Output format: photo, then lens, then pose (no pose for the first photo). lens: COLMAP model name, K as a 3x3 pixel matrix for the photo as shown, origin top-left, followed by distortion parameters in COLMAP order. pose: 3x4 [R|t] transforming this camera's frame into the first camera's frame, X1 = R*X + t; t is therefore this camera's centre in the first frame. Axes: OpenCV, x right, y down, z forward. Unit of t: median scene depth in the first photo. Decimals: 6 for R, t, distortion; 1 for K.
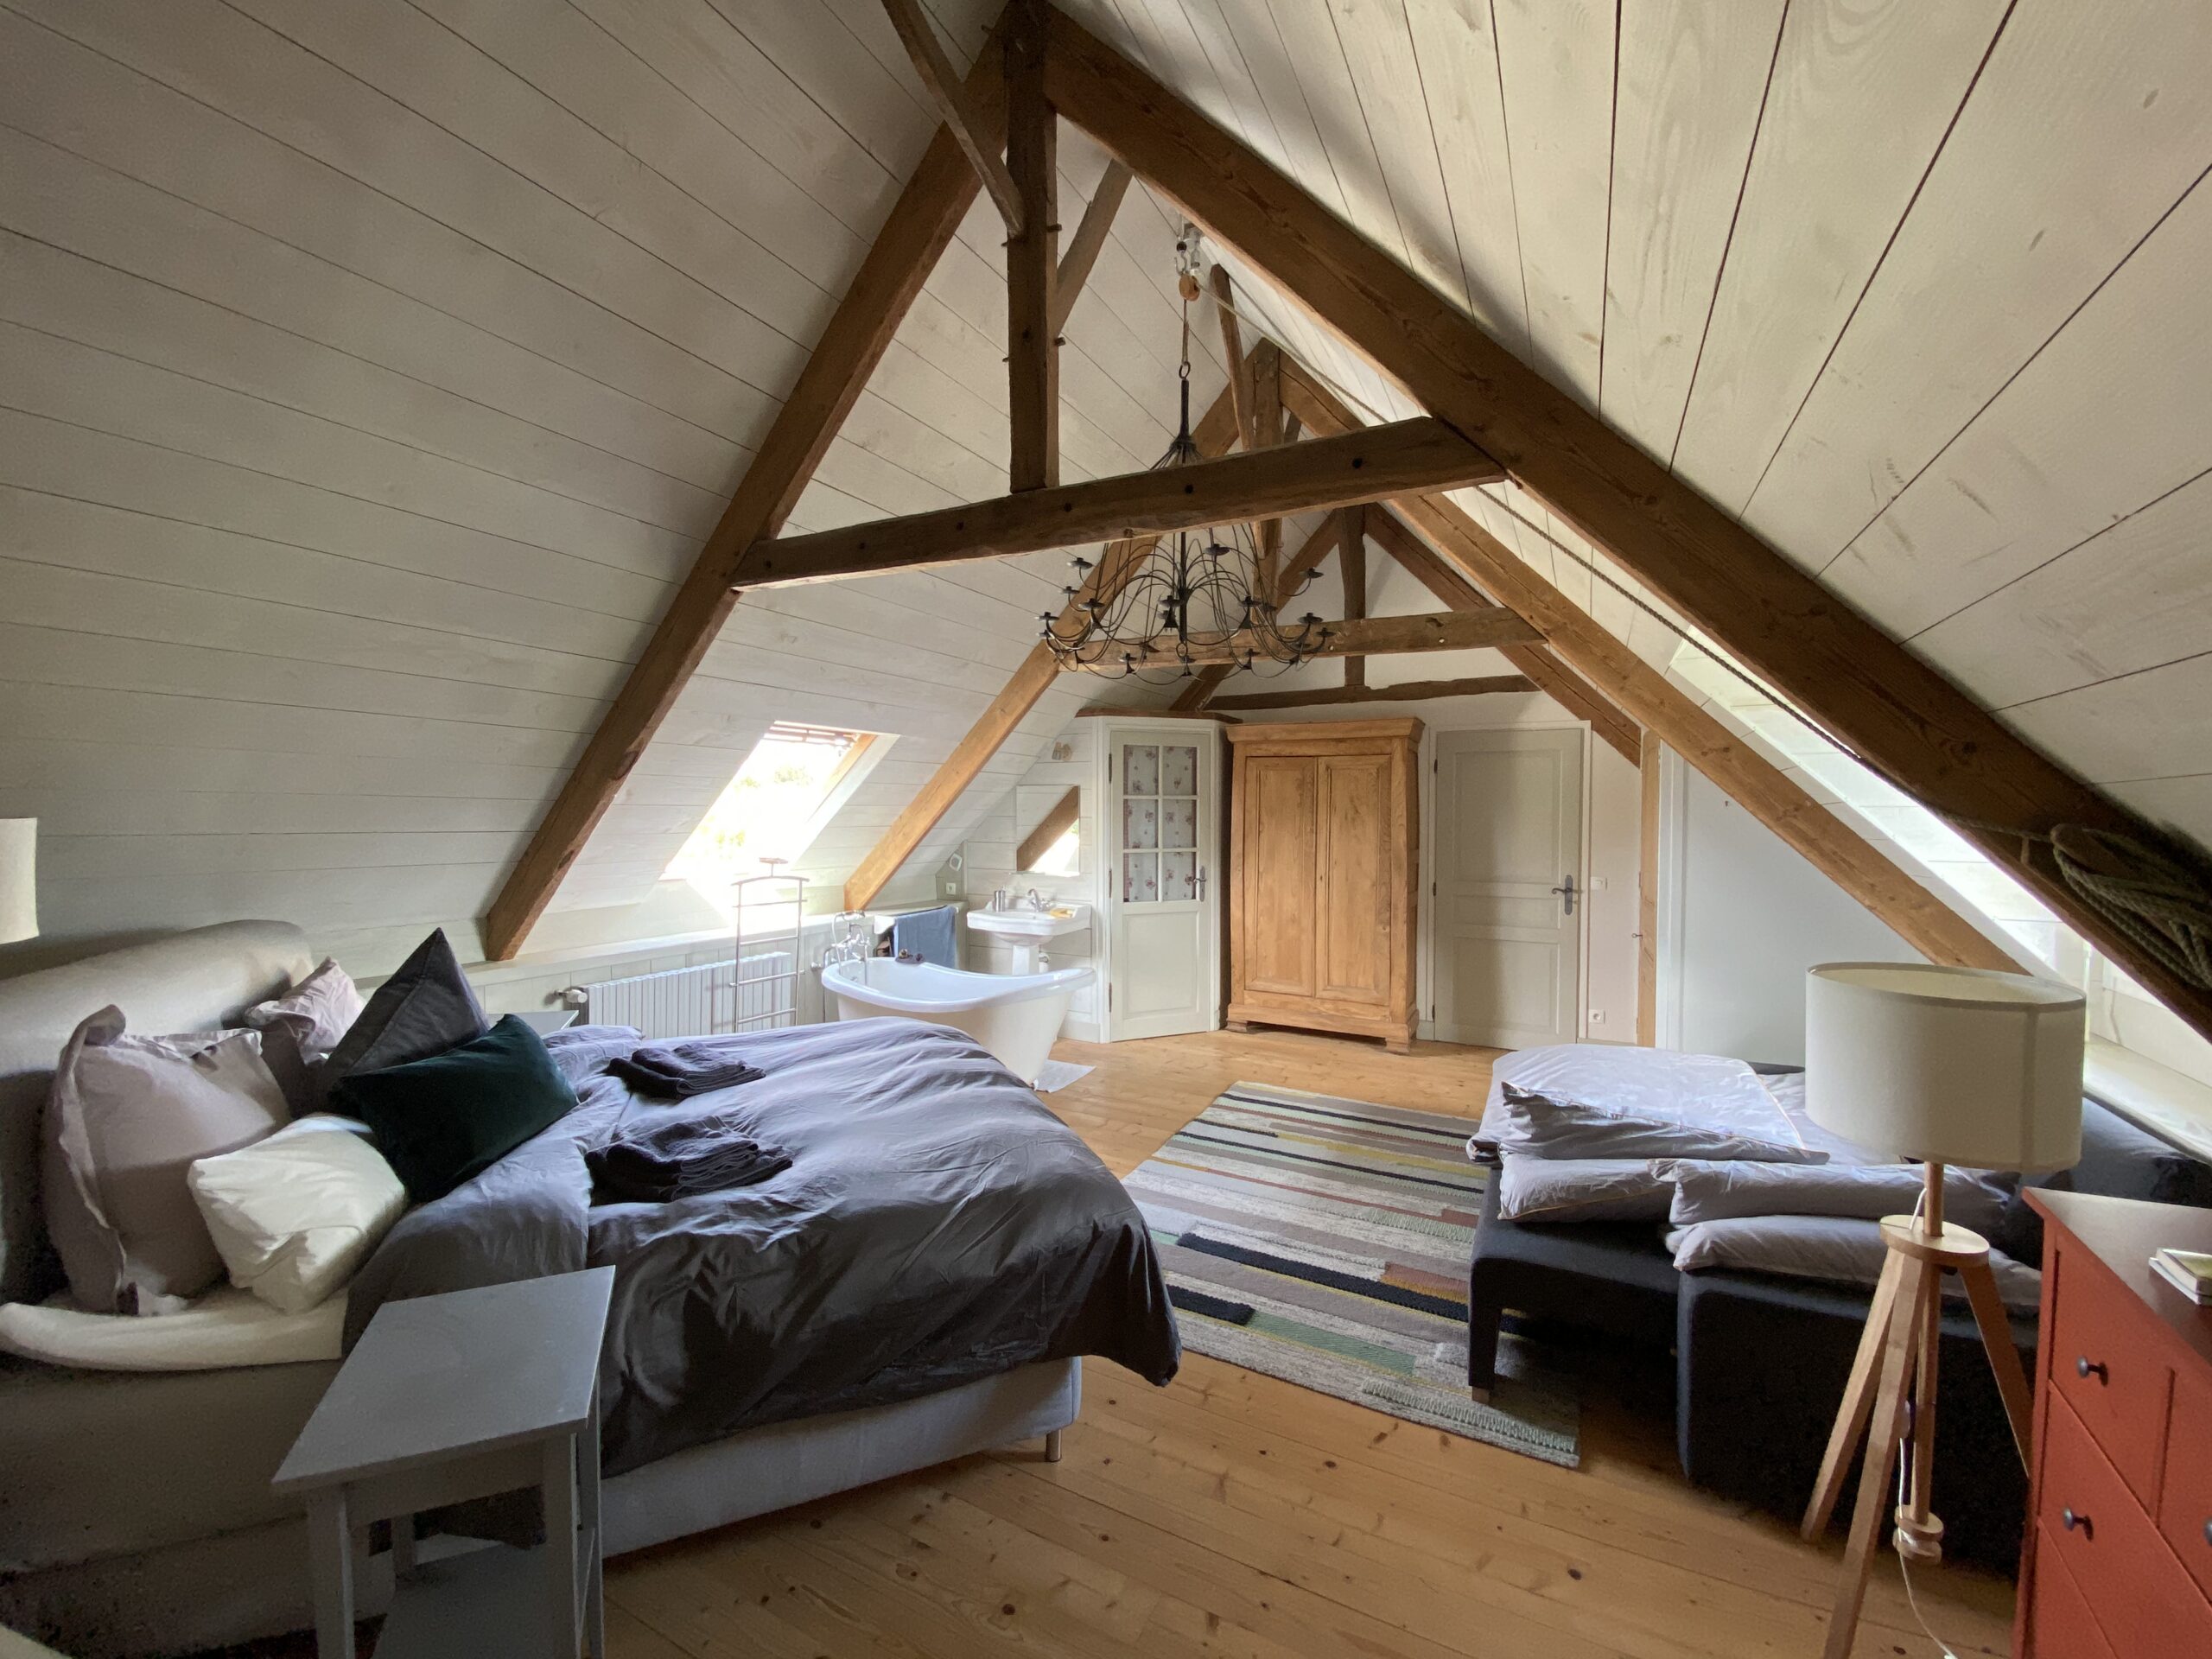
lens RADIAL K [[884.3, 0, 1106.0], [0, 884.3, 829.5], [0, 0, 1]] dist [-0.011407, -0.000390]
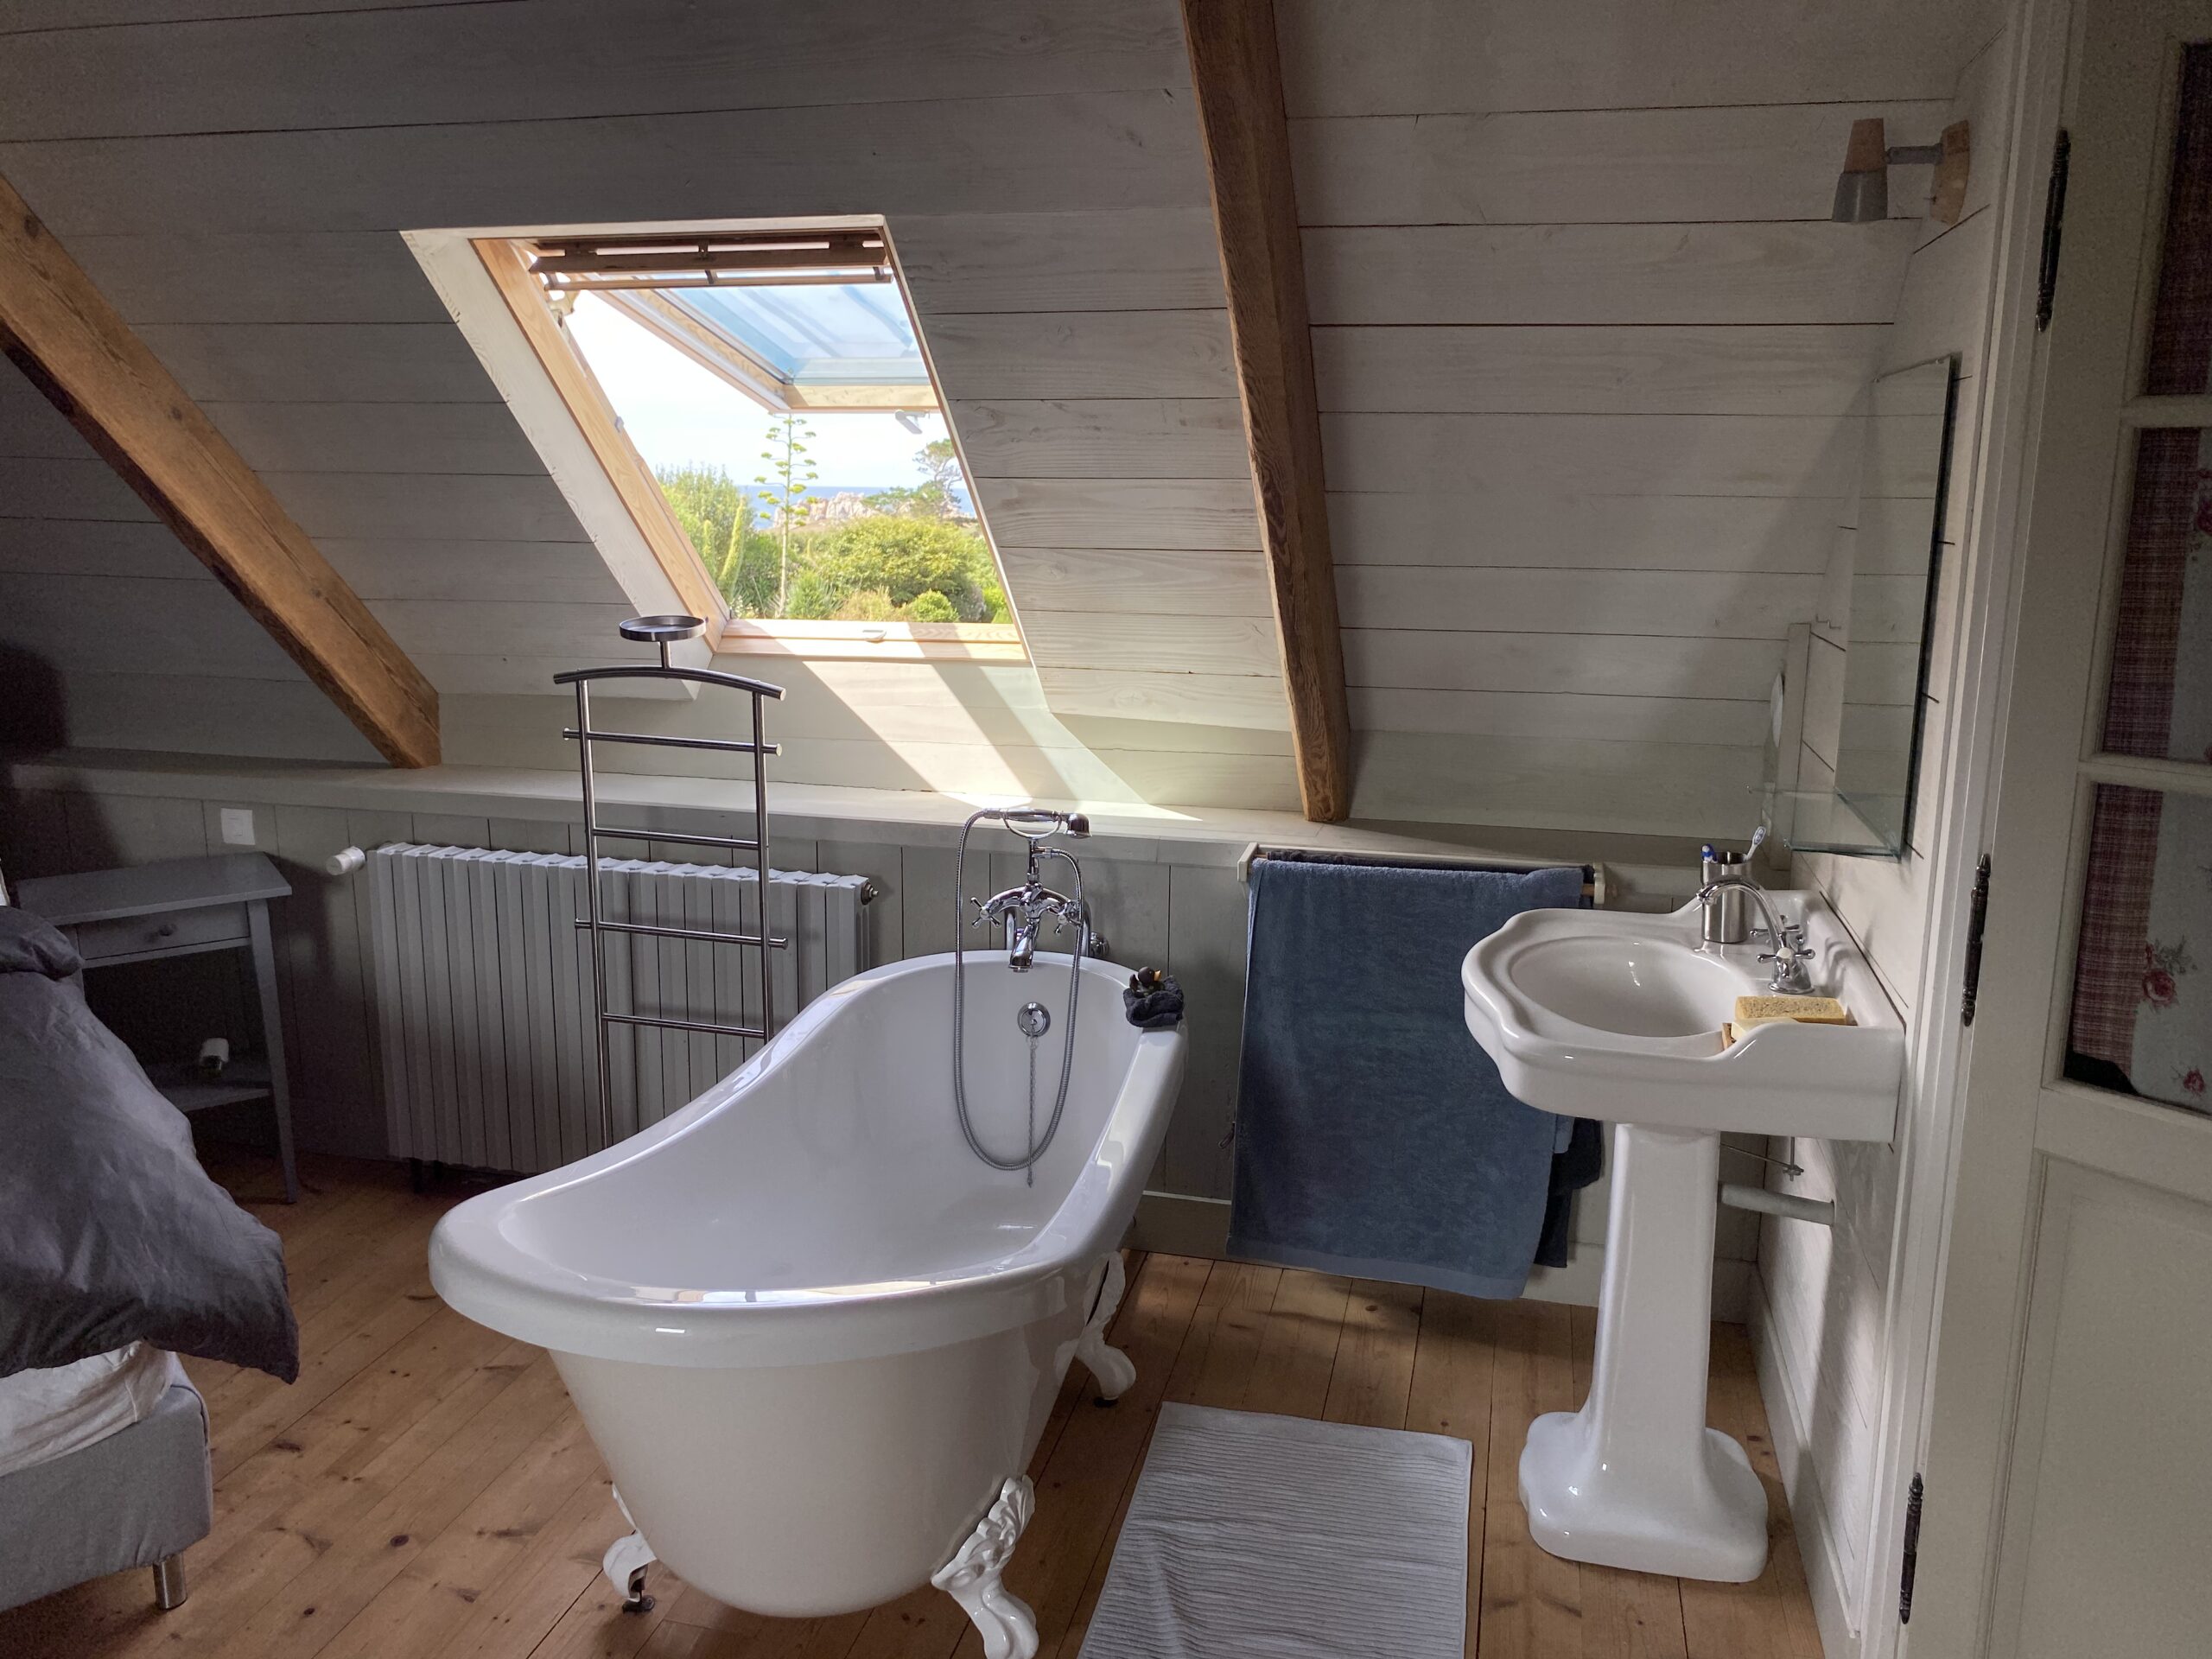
lens RADIAL K [[1677.9, 0, 1106.0], [0, 1677.9, 829.5], [0, 0, 1]] dist [0.061701, -0.097245]
pose [[0.235673, 0.190782, -0.952922, 0.358806], [-0.028722, 0.981481, 0.189396, -0.020549], [0.971408, -0.017266, 0.236788, 1.040079]]
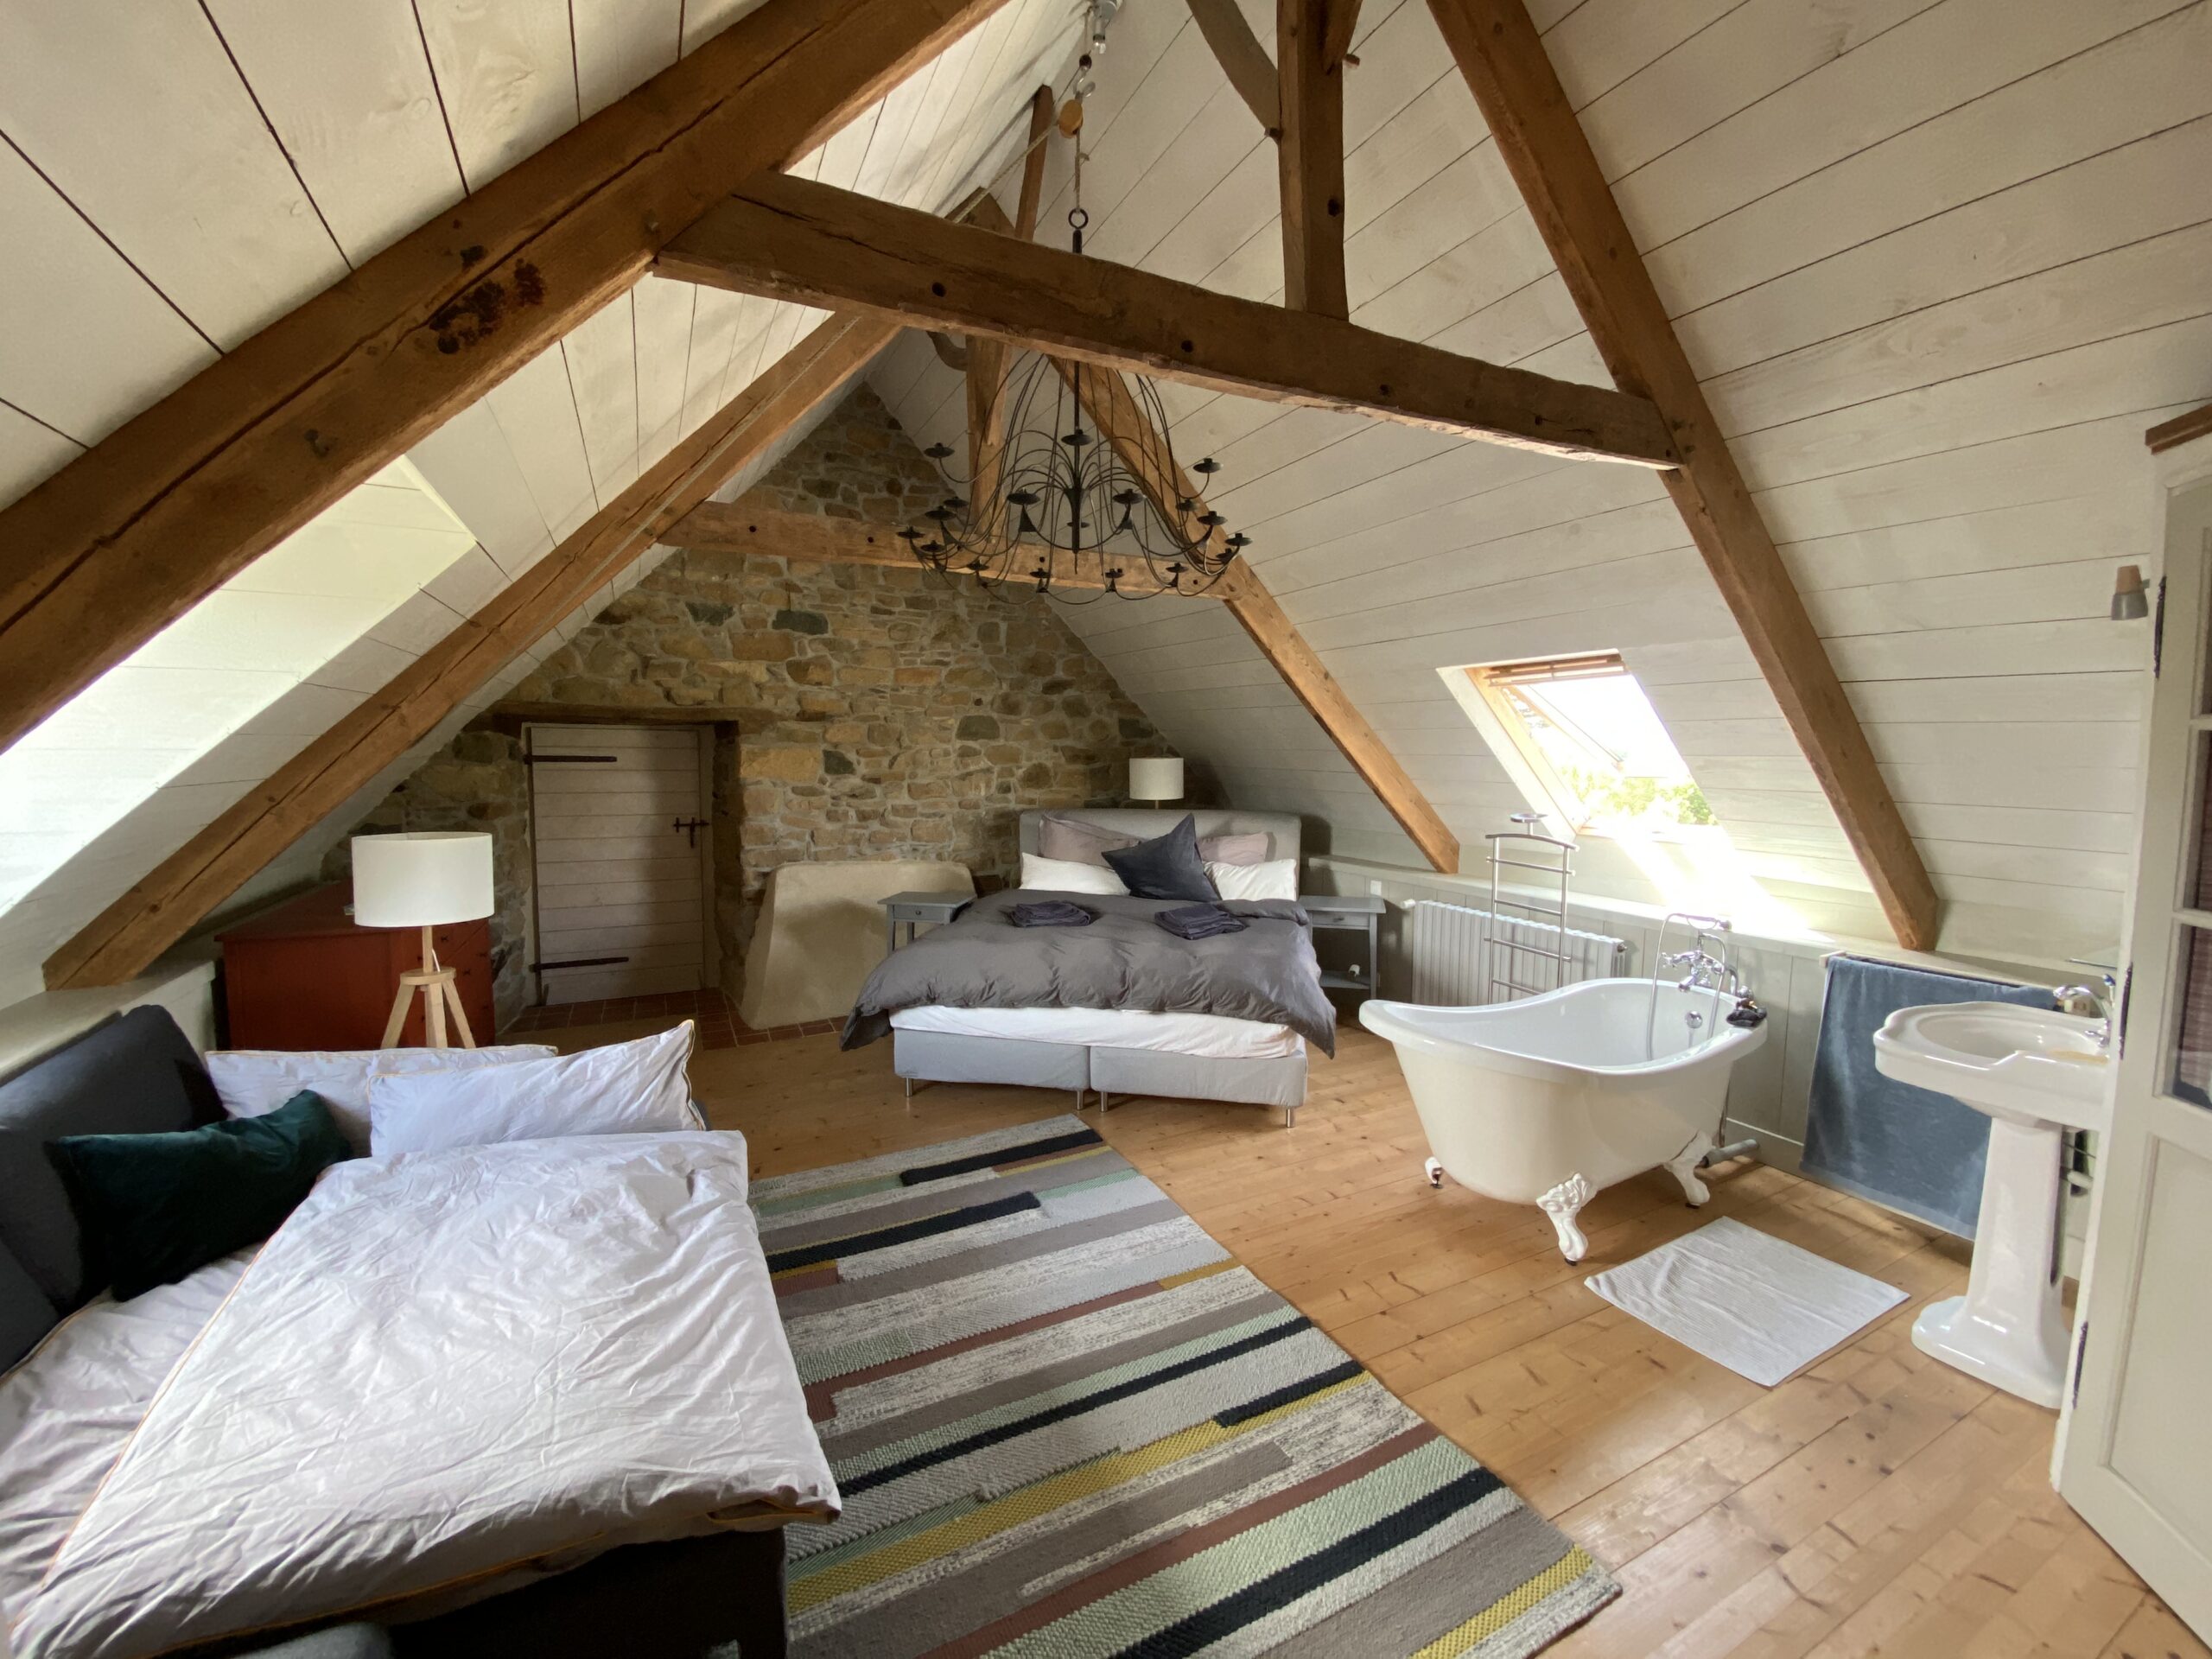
lens RADIAL K [[884.3, 0, 1106.0], [0, 884.3, 829.5], [0, 0, 1]] dist [-0.011407, -0.000390]
pose [[-0.583427, 0.060425, -0.809915, 0.609087], [-0.029194, 0.995024, 0.095265, -0.025040], [0.811641, 0.079225, -0.578760, 1.210085]]
